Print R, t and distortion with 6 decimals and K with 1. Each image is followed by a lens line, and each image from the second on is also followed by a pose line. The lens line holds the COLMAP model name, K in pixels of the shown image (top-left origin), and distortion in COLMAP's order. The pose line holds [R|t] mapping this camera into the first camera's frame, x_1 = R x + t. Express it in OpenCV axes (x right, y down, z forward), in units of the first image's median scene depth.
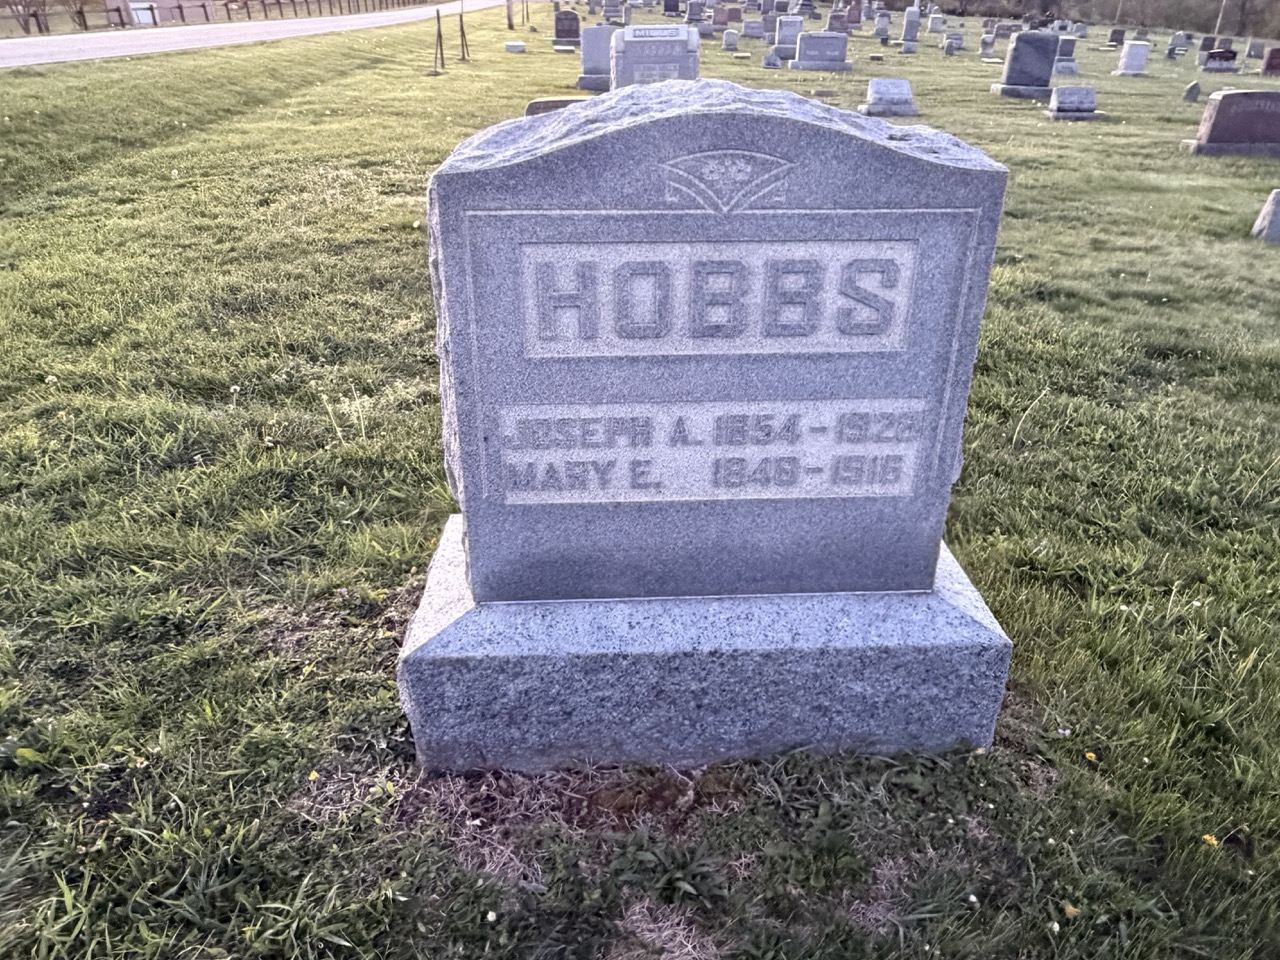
lens RADIAL K [[883.8, 0, 640.0], [0, 883.8, 480.0], [0, 0, 1]] dist [0.000580, 0.001445]
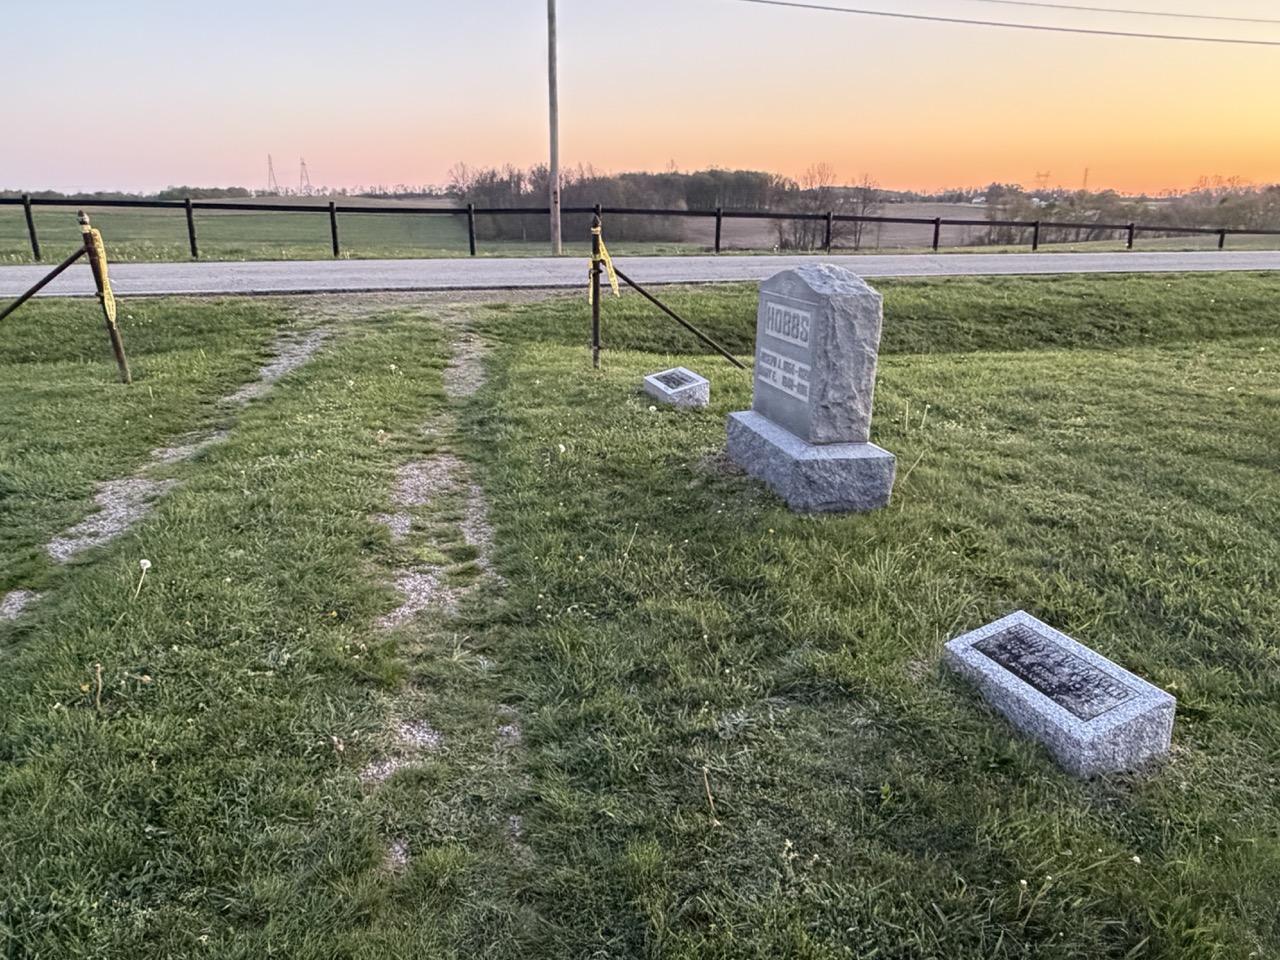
lens RADIAL K [[883.8, 0, 640.0], [0, 883.8, 480.0], [0, 0, 1]] dist [0.000580, 0.001445]
pose [[0.177980, 0.282253, -0.942686, 0.969497], [-0.455827, 0.872651, 0.175223, -0.005801], [0.872092, 0.398515, 0.283973, -0.058712]]
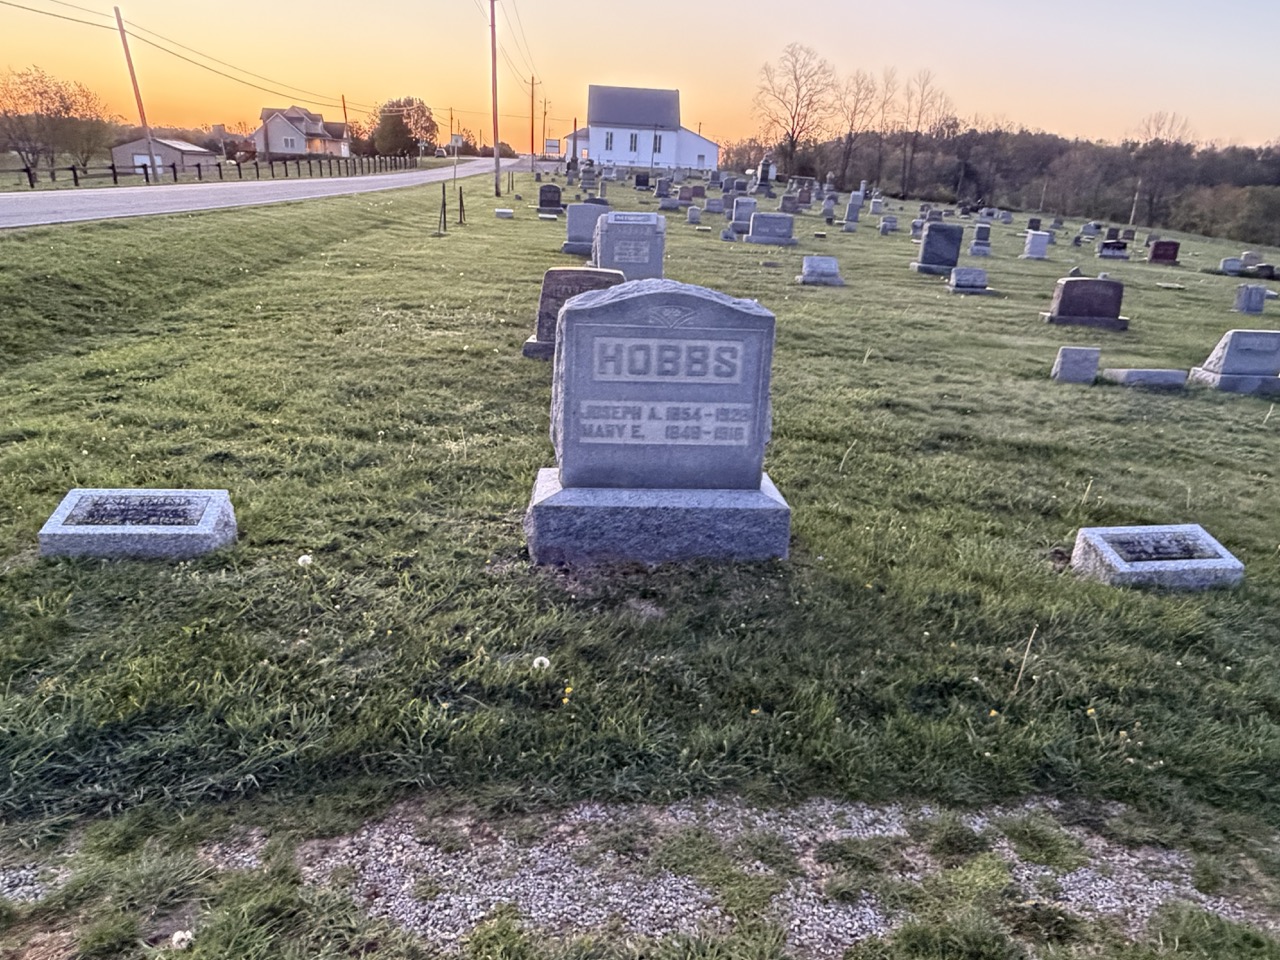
lens RADIAL K [[883.8, 0, 640.0], [0, 883.8, 480.0], [0, 0, 1]] dist [0.000580, 0.001445]
pose [[0.998745, 0.028690, 0.041064, -0.026921], [-0.021710, 0.986664, -0.161319, 0.165119], [-0.045145, 0.160225, 0.986048, -0.439730]]
